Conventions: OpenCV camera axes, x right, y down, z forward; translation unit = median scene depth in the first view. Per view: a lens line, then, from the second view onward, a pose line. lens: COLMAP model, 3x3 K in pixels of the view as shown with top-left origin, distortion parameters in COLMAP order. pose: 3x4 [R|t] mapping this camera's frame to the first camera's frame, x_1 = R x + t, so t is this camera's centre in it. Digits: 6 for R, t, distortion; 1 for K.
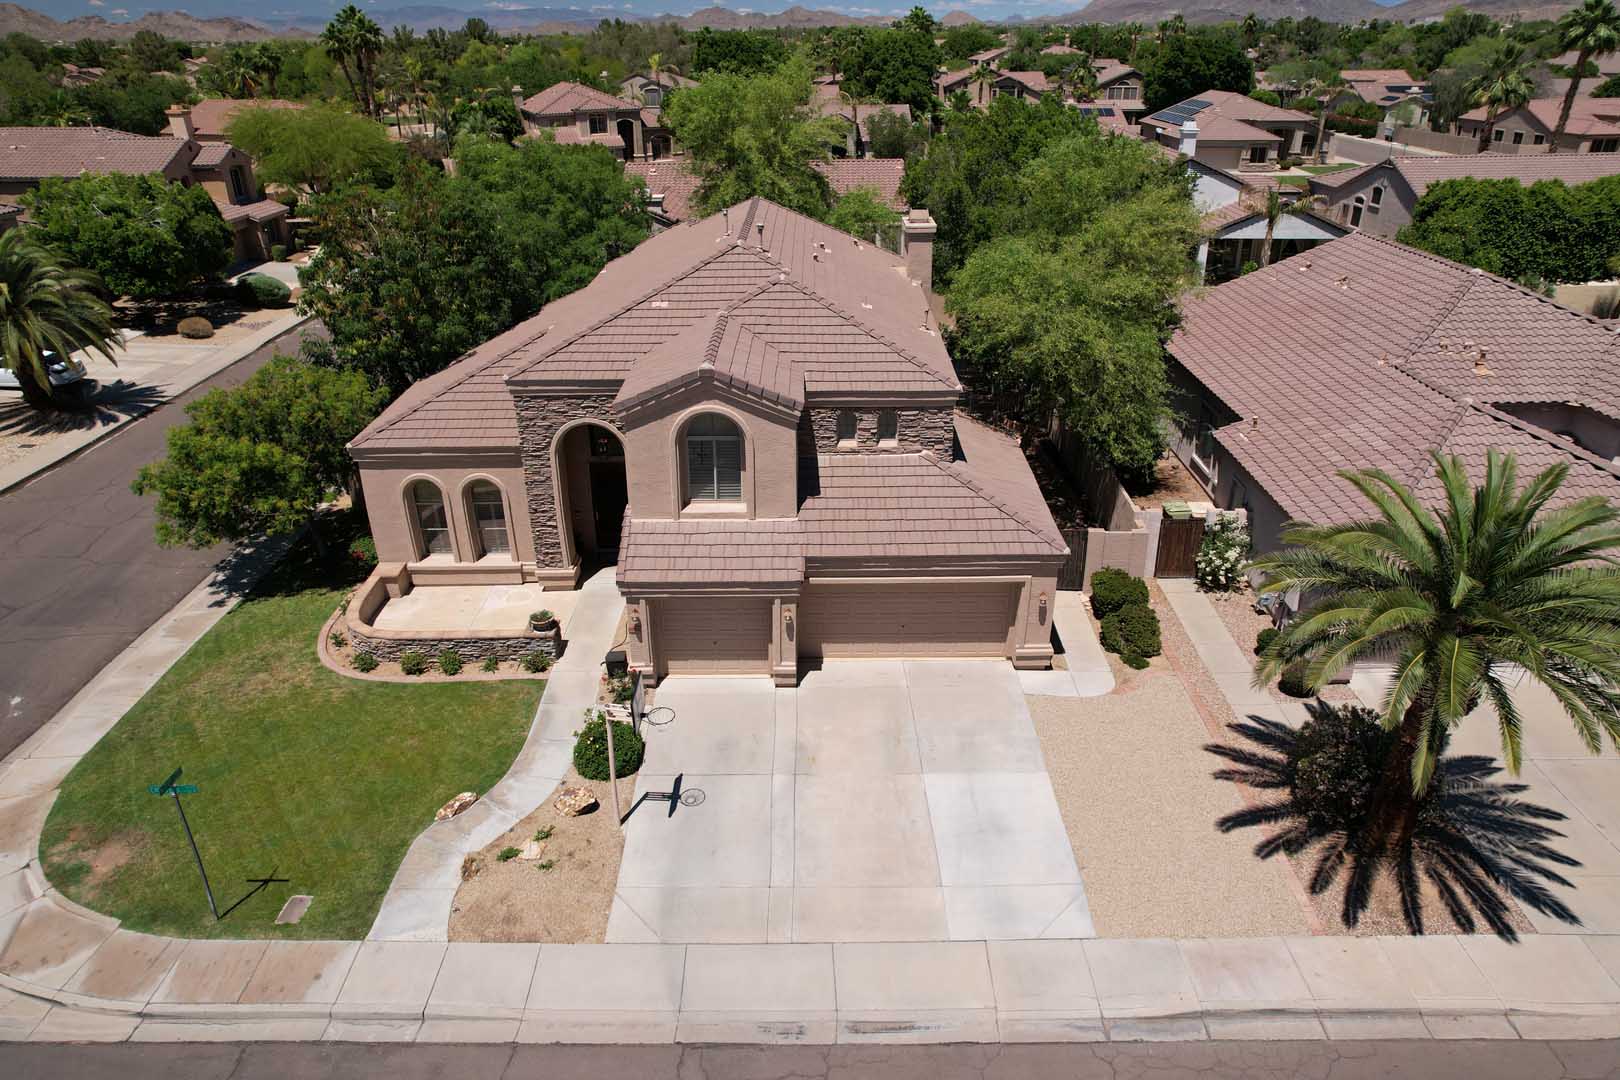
lens RADIAL K [[1033.0, 0, 809.2], [0, 1033.0, 537.0], [0, 0, 1]] dist [-0.075451, 0.062876]
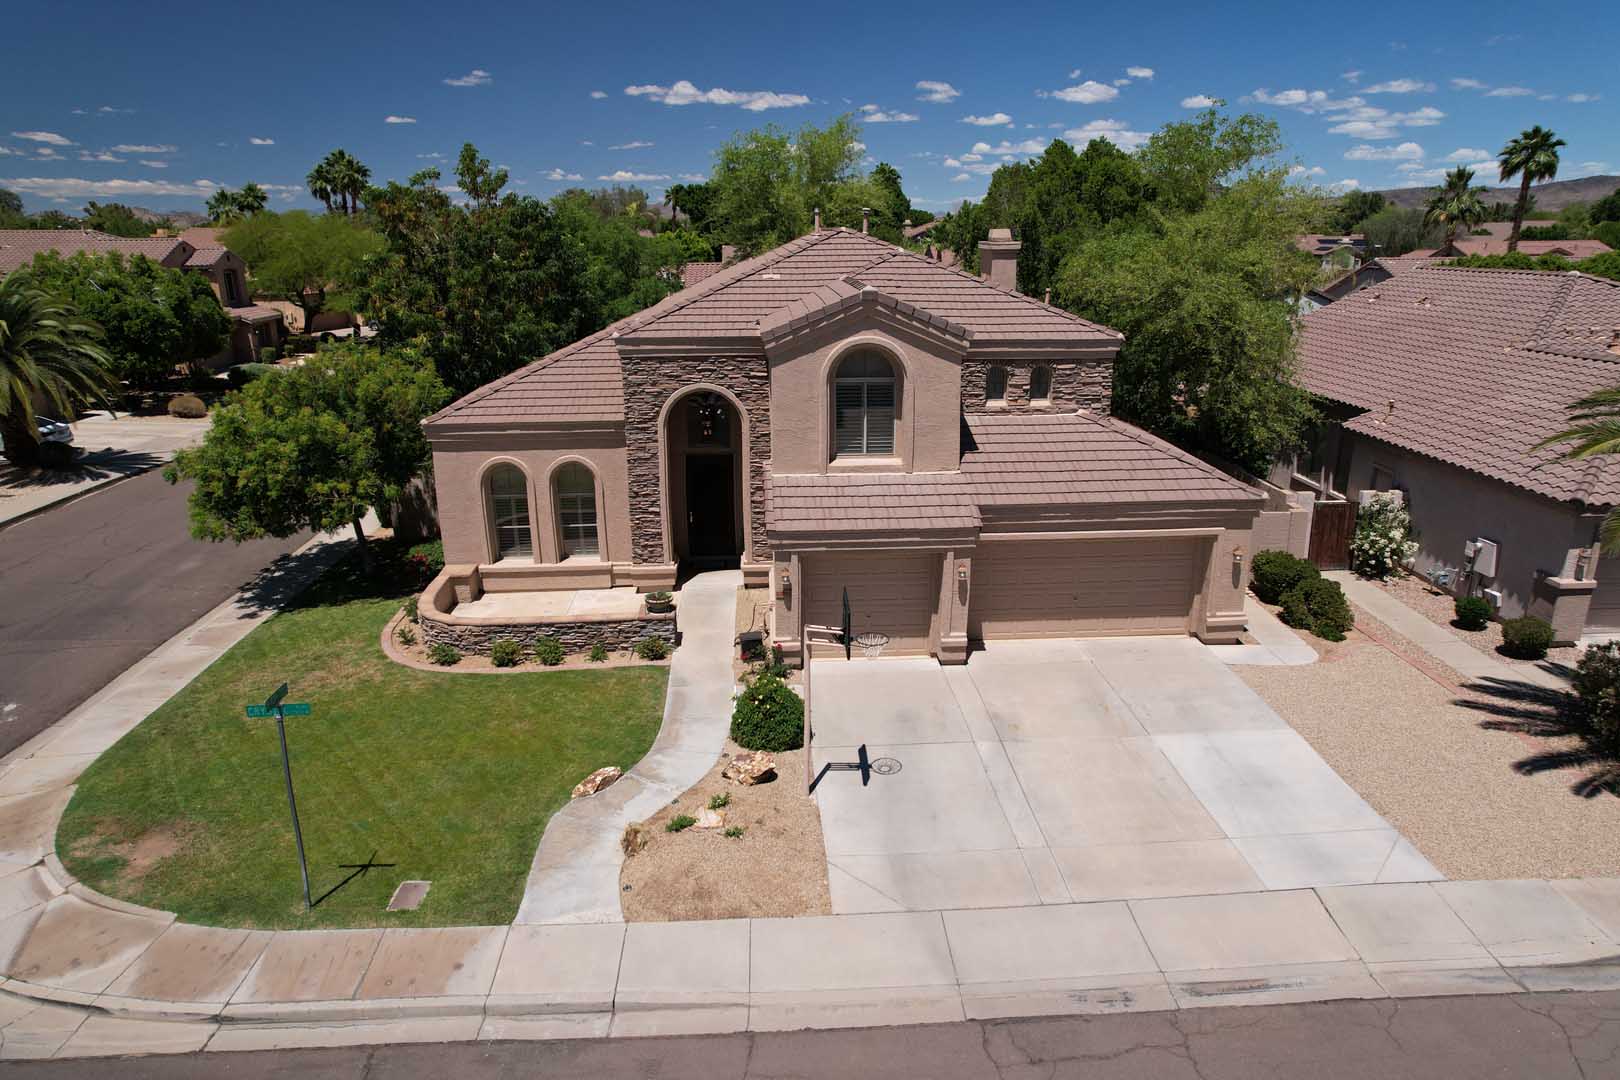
lens RADIAL K [[1033.0, 0, 810.3], [0, 1033.0, 535.9], [0, 0, 1]] dist [-0.075451, 0.062876]
pose [[0.998330, -0.013926, 0.056066, -0.184880], [0.023052, 0.985925, -0.165593, 0.175962], [-0.052971, 0.166608, 0.984599, 0.141053]]
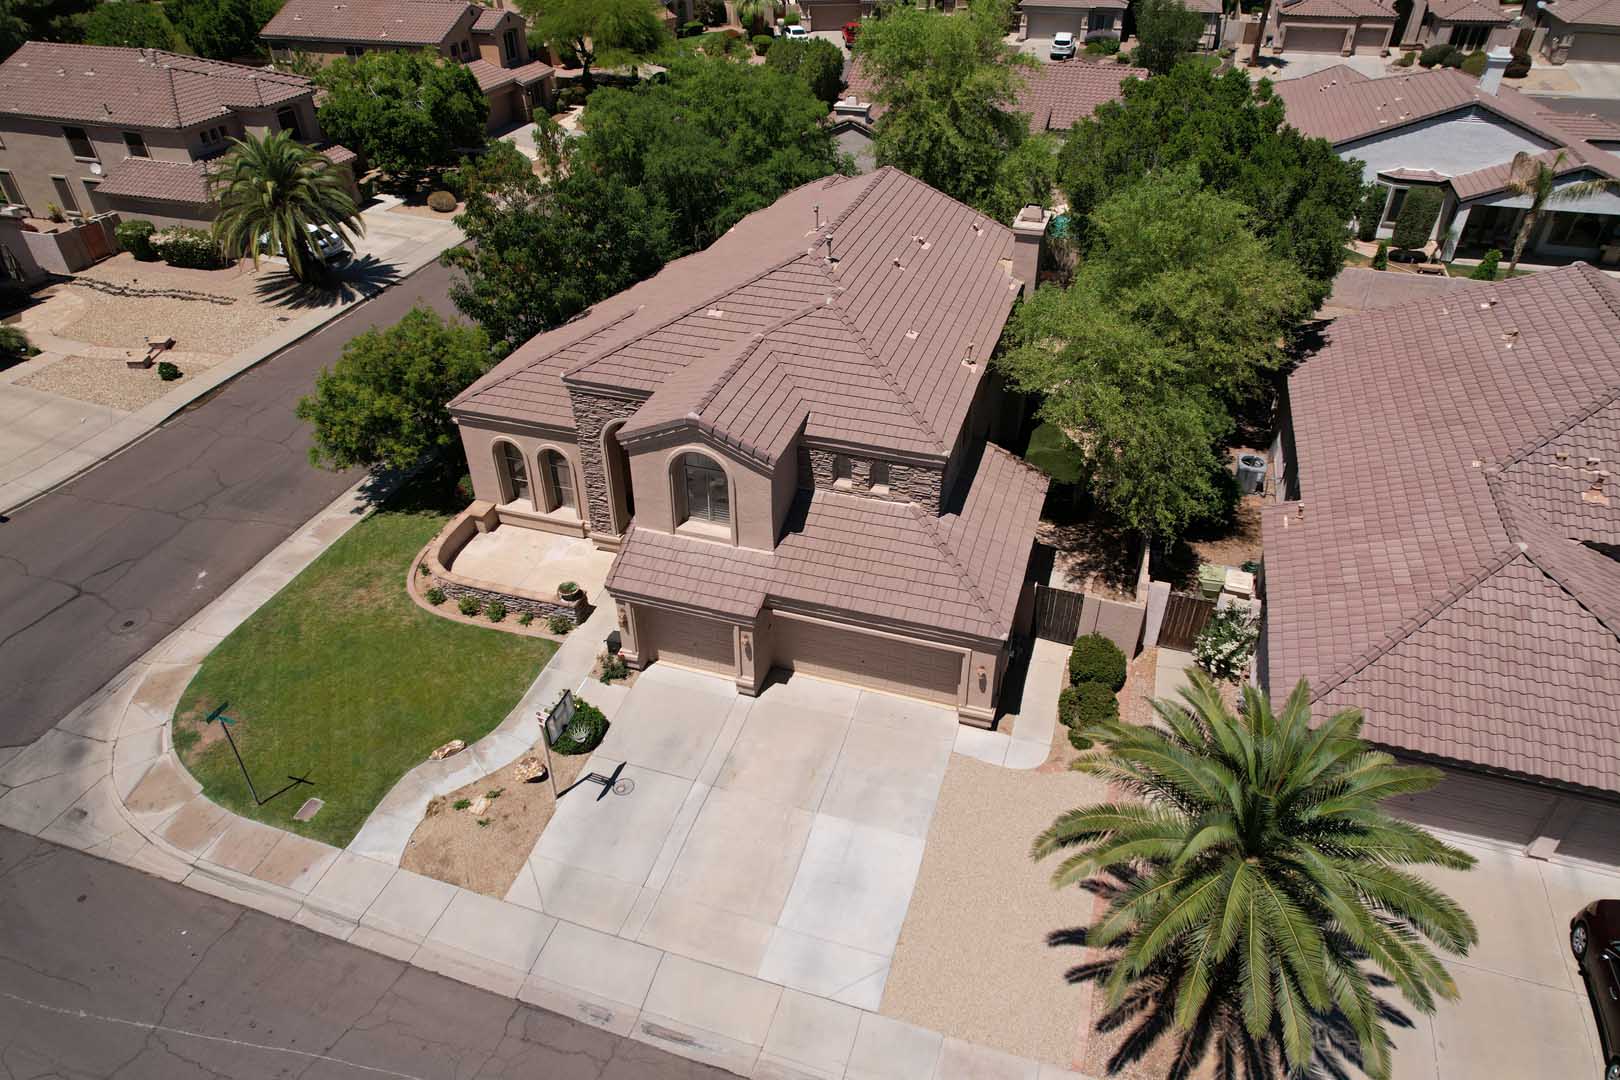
lens RADIAL K [[1033.0, 0, 808.8], [0, 1033.0, 533.8], [0, 0, 1]] dist [-0.075451, 0.062876]
pose [[0.950848, 0.177183, -0.253956, 0.290114], [-0.133168, 0.974385, 0.181221, -0.234445], [0.279560, -0.138495, 0.950087, -0.023627]]
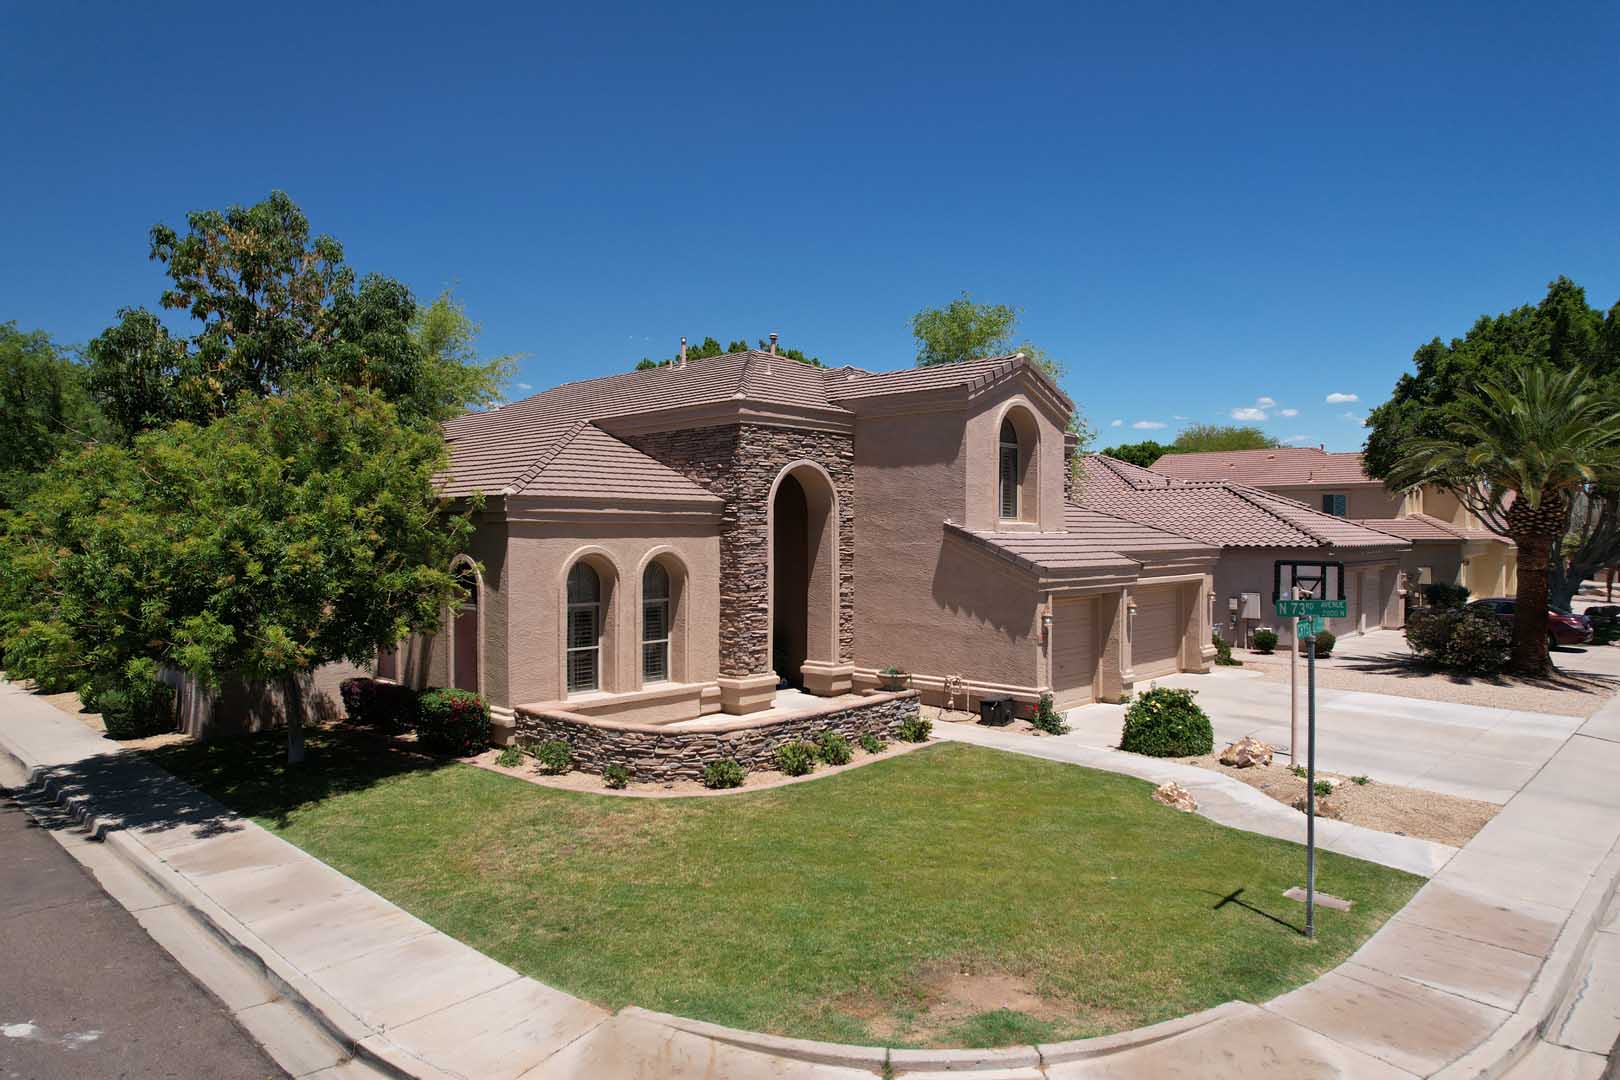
lens RADIAL K [[1033.0, 0, 808.7], [0, 1033.0, 534.7], [0, 0, 1]] dist [-0.075451, 0.062876]
pose [[0.687837, 0.008848, 0.725811, -0.850831], [0.314225, 0.897746, -0.308730, 0.200142], [-0.654326, 0.440424, 0.614723, 0.554841]]
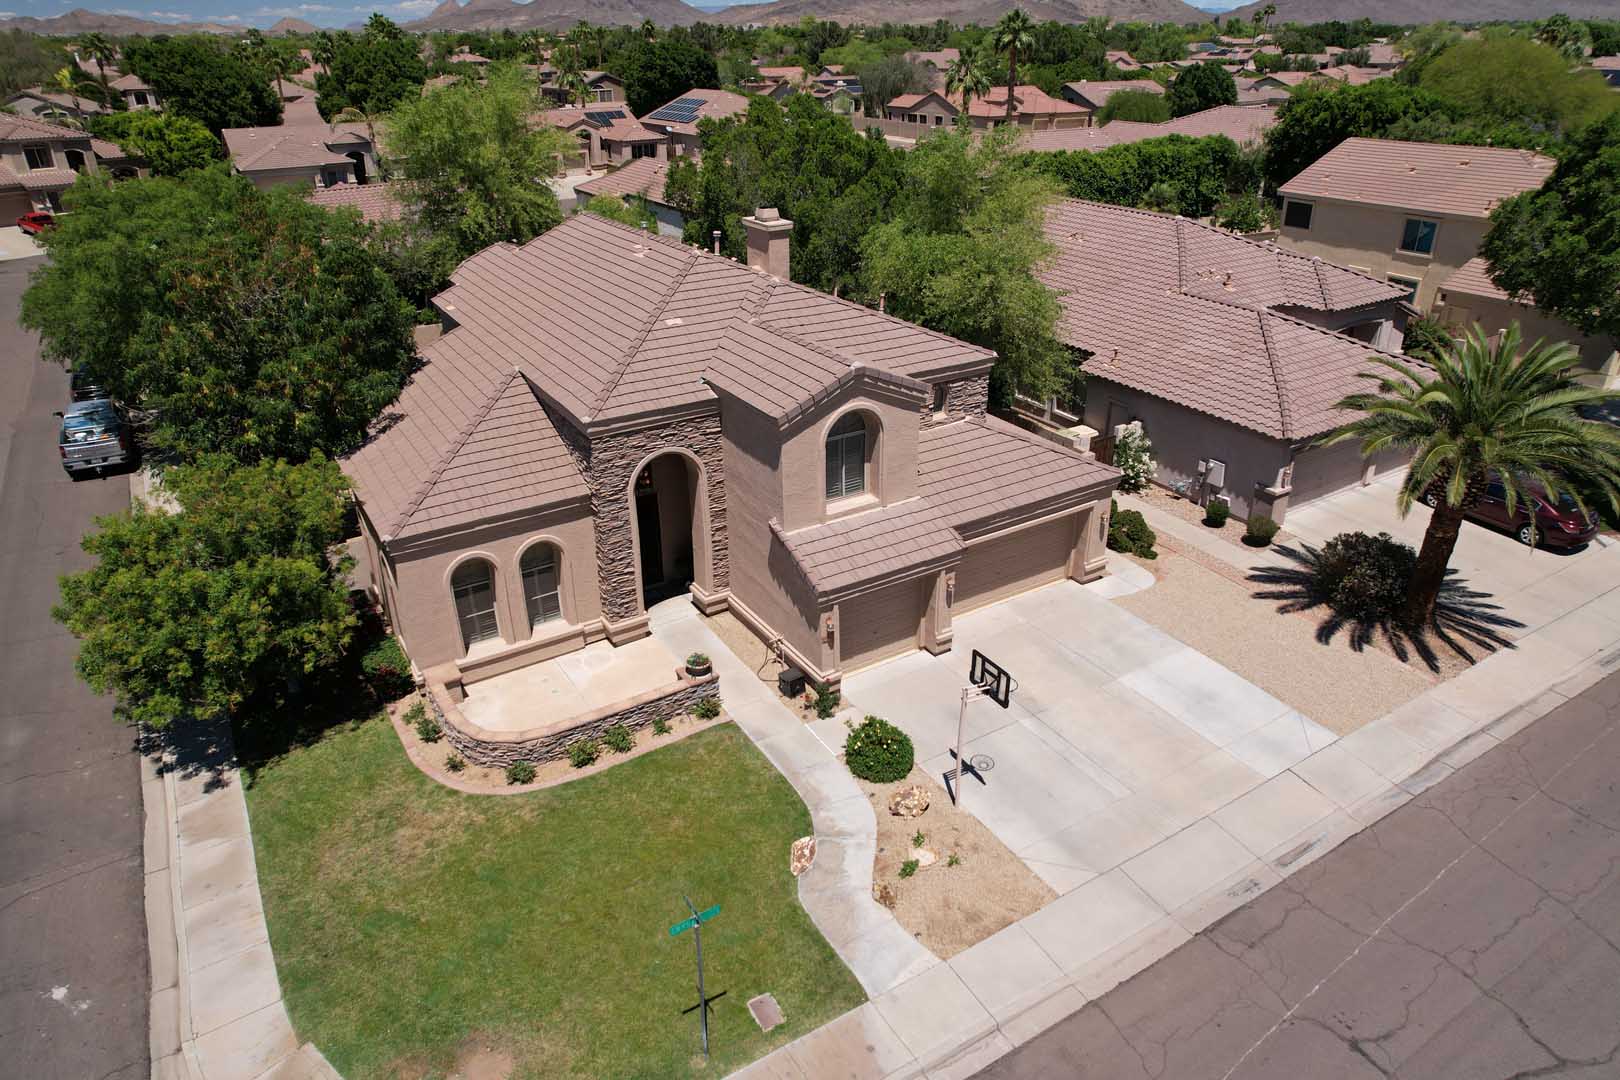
lens RADIAL K [[1033.0, 0, 809.8], [0, 1033.0, 535.2], [0, 0, 1]] dist [-0.075451, 0.062876]
pose [[0.849374, -0.232015, 0.474060, -0.603412], [0.234928, 0.970508, 0.054066, -0.061343], [-0.472623, 0.065448, 0.878831, 0.119886]]
